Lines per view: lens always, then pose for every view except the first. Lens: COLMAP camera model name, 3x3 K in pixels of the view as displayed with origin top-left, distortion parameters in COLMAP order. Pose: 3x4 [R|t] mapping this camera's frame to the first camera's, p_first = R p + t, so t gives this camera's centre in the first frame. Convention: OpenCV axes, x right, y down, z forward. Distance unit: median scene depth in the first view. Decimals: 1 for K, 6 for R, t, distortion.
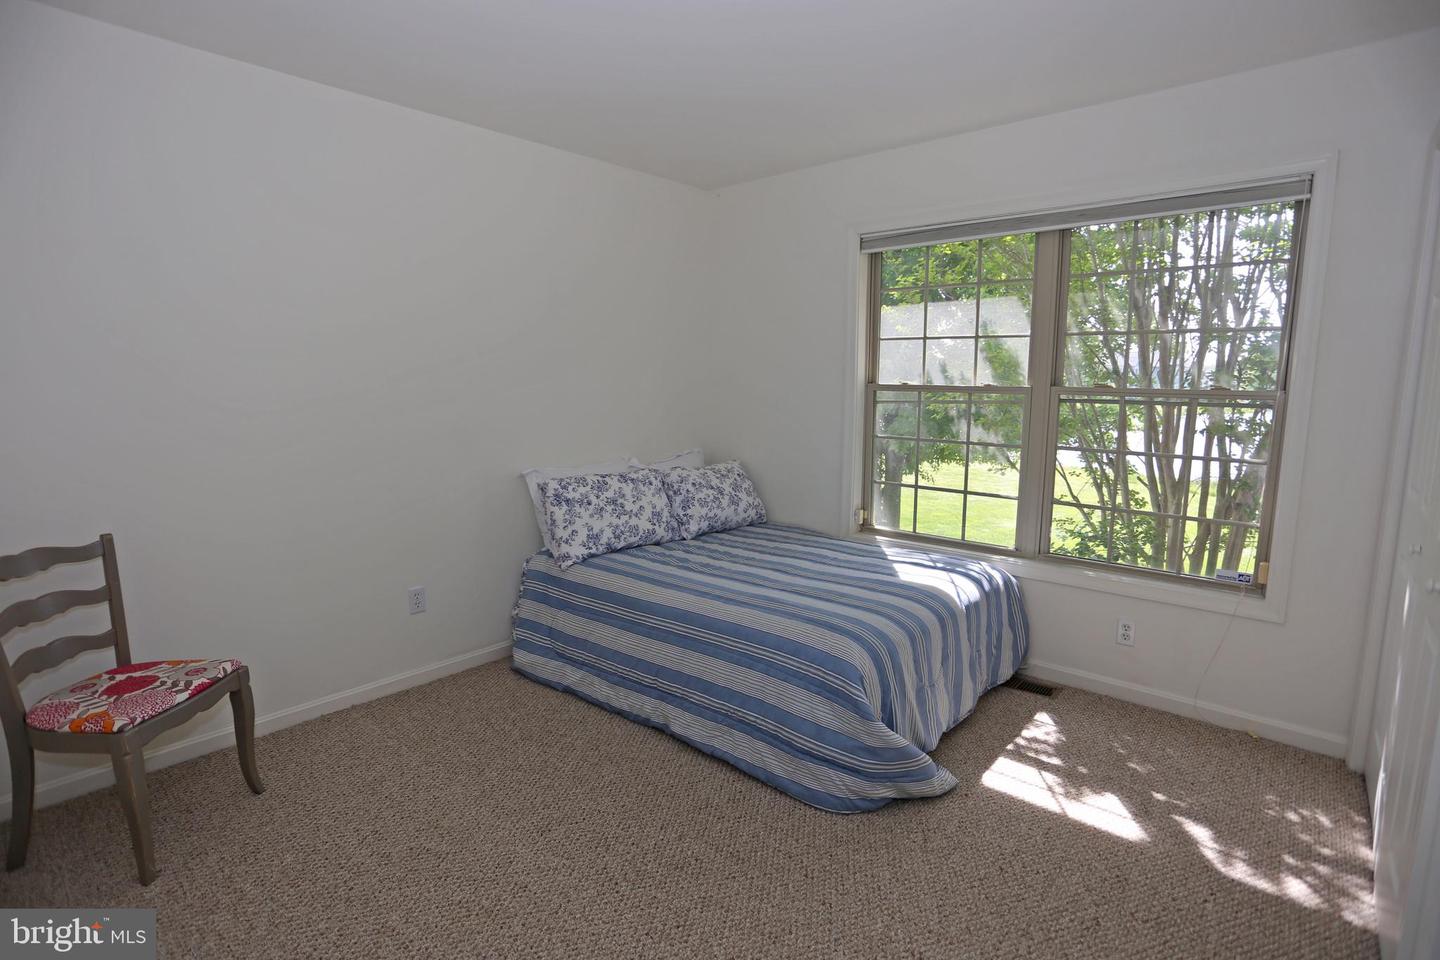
lens RADIAL K [[702.3, 0, 722.1], [0, 702.3, 480.7], [0, 0, 1]] dist [-0.065681, 0.022603]
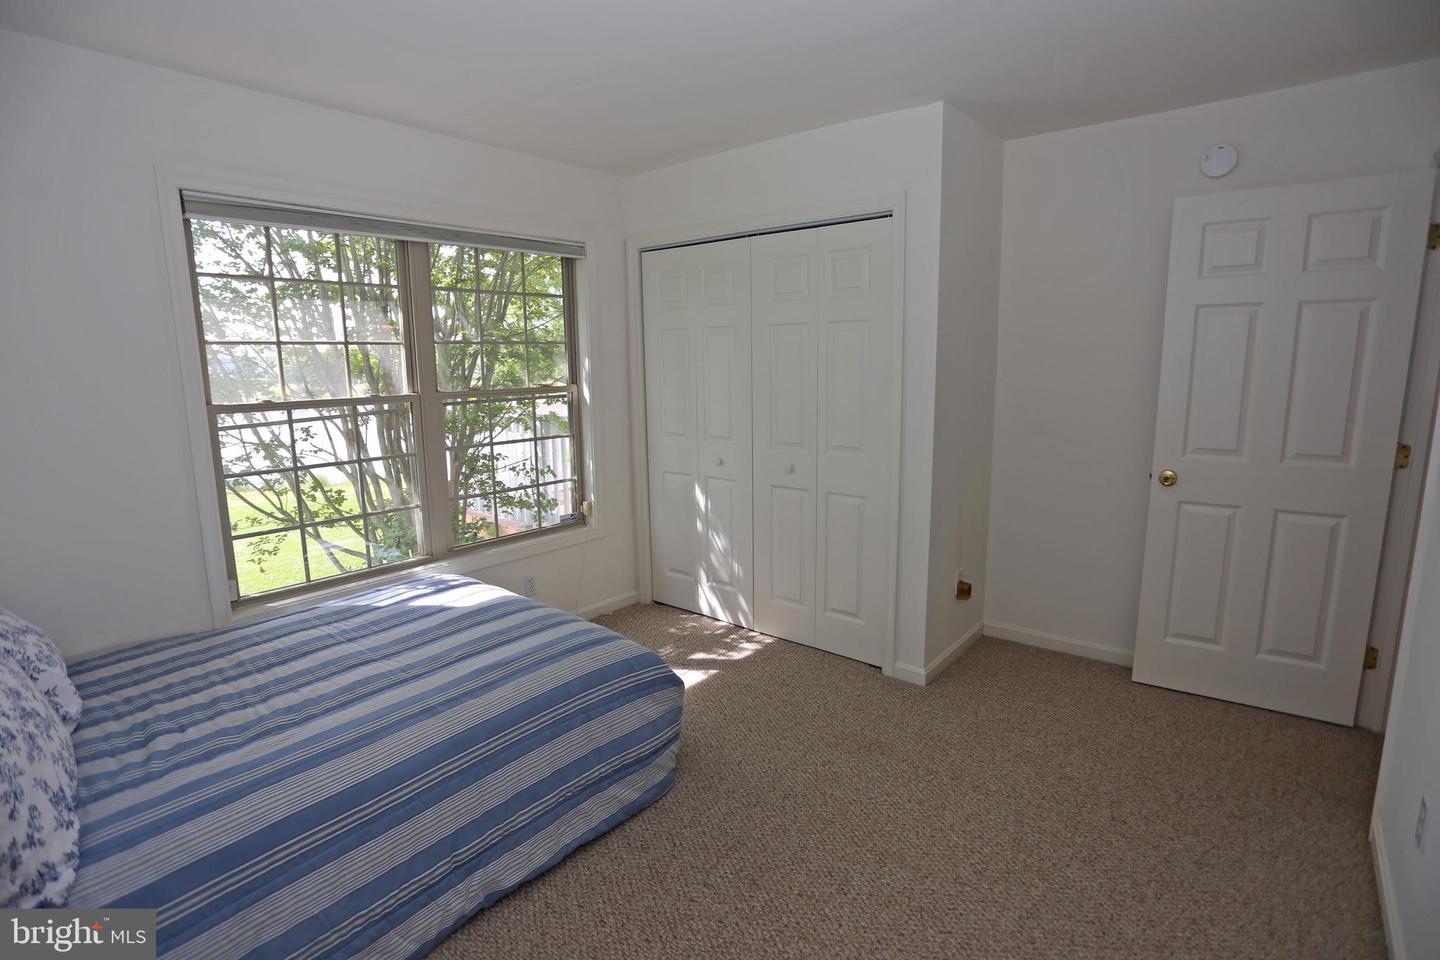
lens RADIAL K [[702.3, 0, 724.7], [0, 702.3, 477.3], [0, 0, 1]] dist [-0.065681, 0.022603]
pose [[-0.044055, -0.164082, 0.985462, -0.670605], [0.158347, 0.972804, 0.169053, -0.133843], [-0.986400, 0.163493, -0.016875, 0.674647]]
